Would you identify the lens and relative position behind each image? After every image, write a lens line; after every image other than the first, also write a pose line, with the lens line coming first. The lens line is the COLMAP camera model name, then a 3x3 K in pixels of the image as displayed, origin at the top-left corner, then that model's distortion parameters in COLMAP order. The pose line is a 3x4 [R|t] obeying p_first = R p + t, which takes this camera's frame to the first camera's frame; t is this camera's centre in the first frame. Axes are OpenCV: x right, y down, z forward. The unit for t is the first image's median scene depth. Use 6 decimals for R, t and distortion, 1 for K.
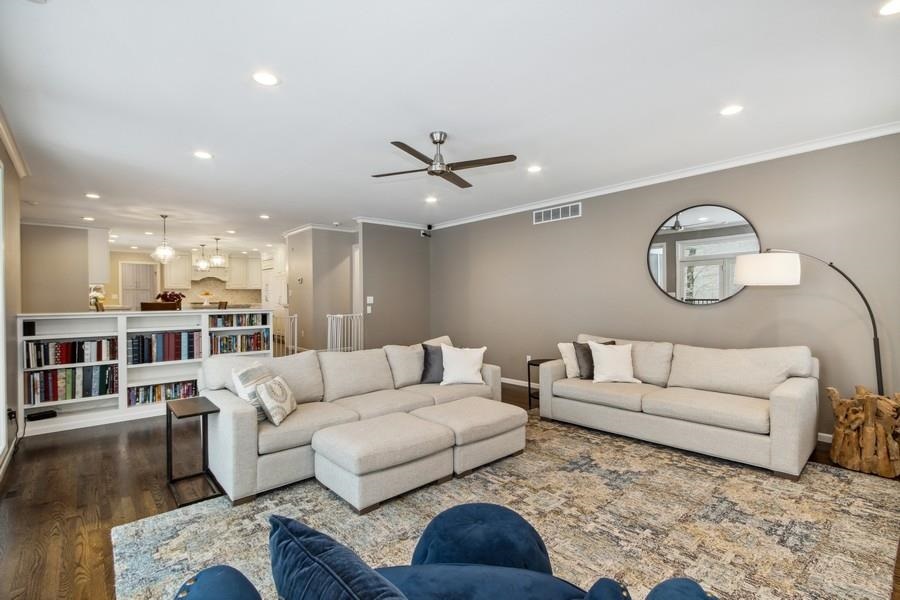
lens RADIAL K [[419.9, 0, 452.5], [0, 419.9, 302.1], [0, 0, 1]] dist [-0.000299, -0.000403]
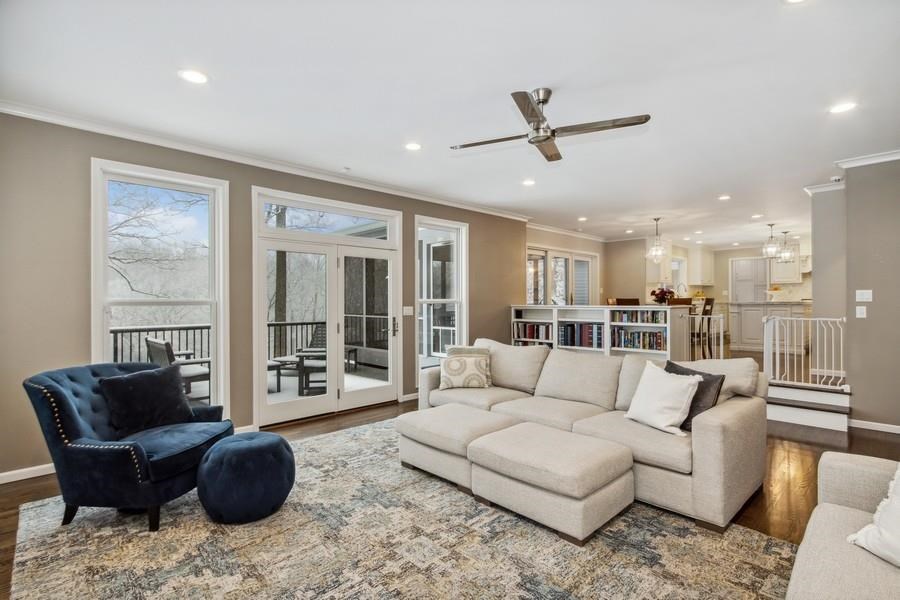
lens RADIAL K [[435.8, 0, 444.4], [0, 435.8, 297.6], [0, 0, 1]] dist [0.003147, 0.000225]
pose [[0.028064, 0.002665, -0.999603, 0.802912], [-0.001038, 0.999996, 0.002636, -0.006931], [0.999606, 0.000964, 0.028066, 0.783383]]
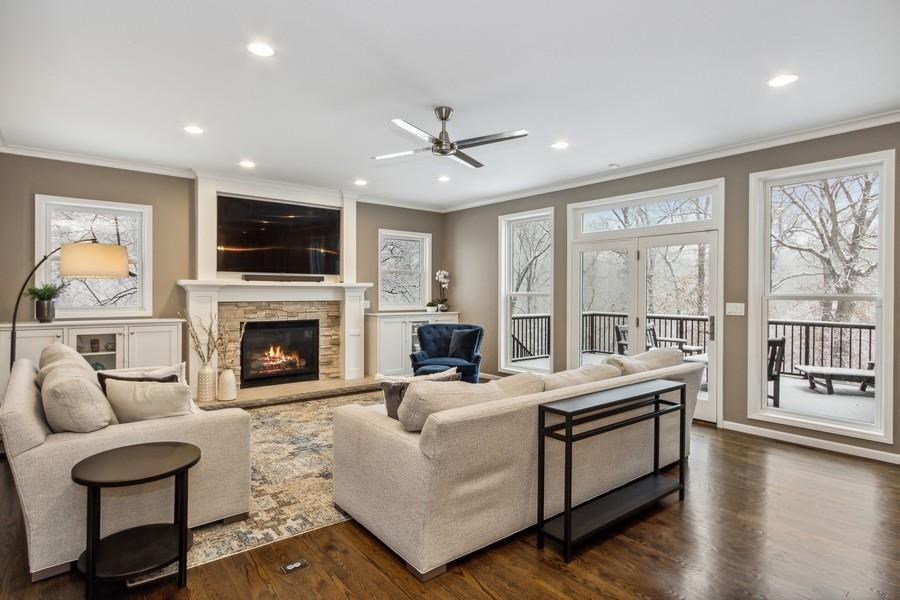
lens RADIAL K [[484.2, 0, 451.2], [0, 484.2, 288.8], [0, 0, 1]] dist [-0.002140, 0.000171]
pose [[-0.998627, 0.005018, 0.052139, -0.103507], [0.004933, 0.999986, -0.001768, -0.010079], [-0.052147, -0.001508, -0.998638, 2.046318]]
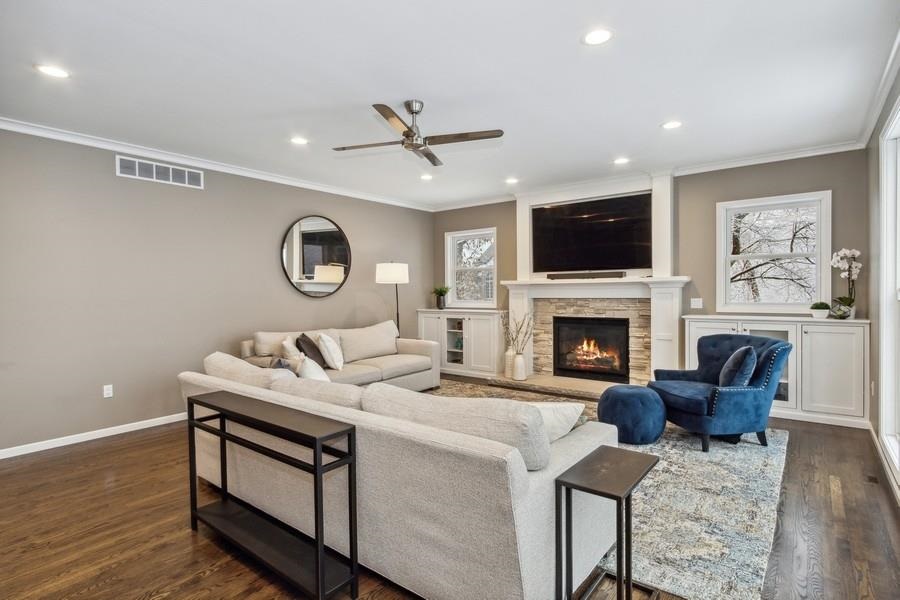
lens RADIAL K [[451.8, 0, 450.0], [0, 451.8, 300.0], [0, 0, 1]] dist [0.003827, 0.000920]
pose [[-0.172994, -0.009985, 0.984872, -0.978746], [0.018393, 0.999741, 0.013367, 0.004268], [-0.984751, 0.020427, -0.172766, 1.086854]]
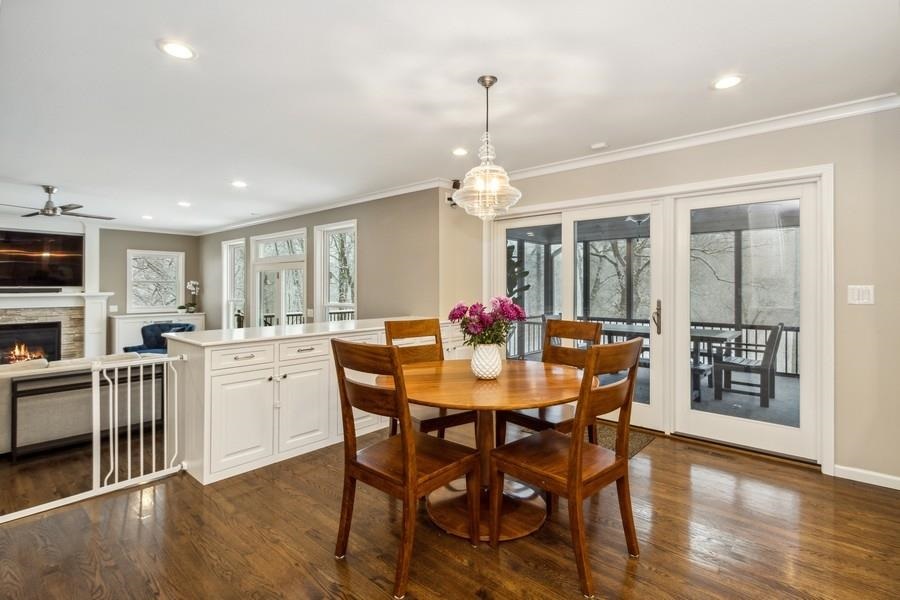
lens RADIAL K [[434.1, 0, 448.6], [0, 434.1, 283.8], [0, 0, 1]] dist [0.001773, -0.000086]
pose [[-0.993378, 0.006269, -0.114721, -1.167847], [0.006029, 0.999979, 0.002434, -0.078859], [0.114734, 0.001726, -0.993395, 2.560983]]
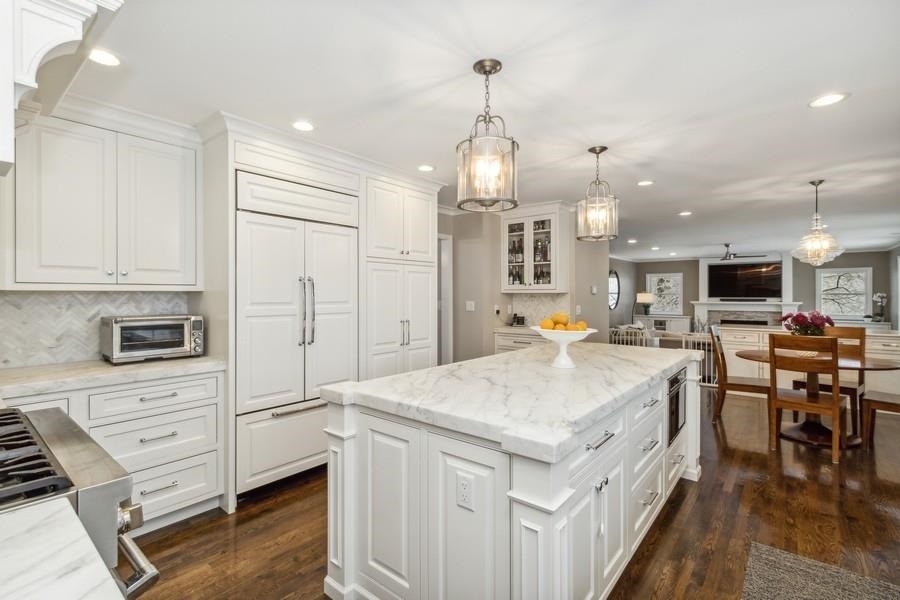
lens RADIAL K [[416.2, 0, 446.1], [0, 416.2, 295.2], [0, 0, 1]] dist [0.001785, 0.000011]
pose [[-0.143115, 0.005718, 0.989690, -2.246851], [0.010348, 0.999937, -0.004281, -0.101727], [-0.989652, 0.009629, -0.143165, 3.012948]]
